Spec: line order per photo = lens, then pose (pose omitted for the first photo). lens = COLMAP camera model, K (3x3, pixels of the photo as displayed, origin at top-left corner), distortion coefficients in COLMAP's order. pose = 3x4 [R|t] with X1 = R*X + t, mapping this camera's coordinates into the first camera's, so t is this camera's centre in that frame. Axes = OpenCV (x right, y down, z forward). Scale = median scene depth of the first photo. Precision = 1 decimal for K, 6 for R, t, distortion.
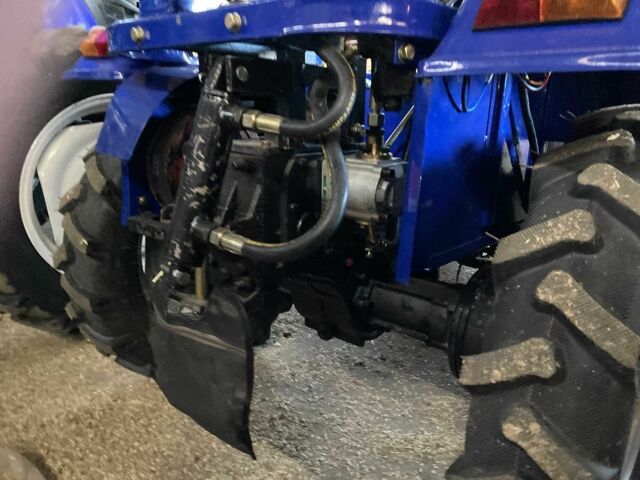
lens RADIAL K [[534.0, 0, 322.9], [0, 534.0, 243.0], [0, 0, 1]] dist [0.009194, 0.007264]
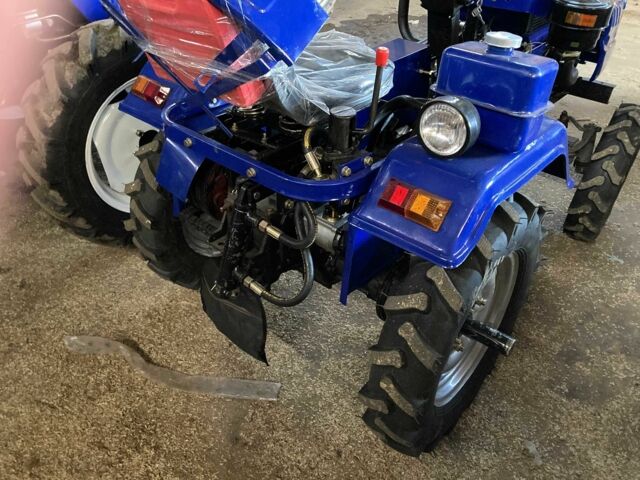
lens RADIAL K [[534.0, 0, 317.0], [0, 534.0, 238.6], [0, 0, 1]] dist [0.009194, 0.007264]
pose [[0.999998, 0.001581, 0.001286, 0.028699], [-0.001929, 0.937700, 0.347441, -0.475045], [-0.000657, -0.347443, 0.937701, -0.429282]]
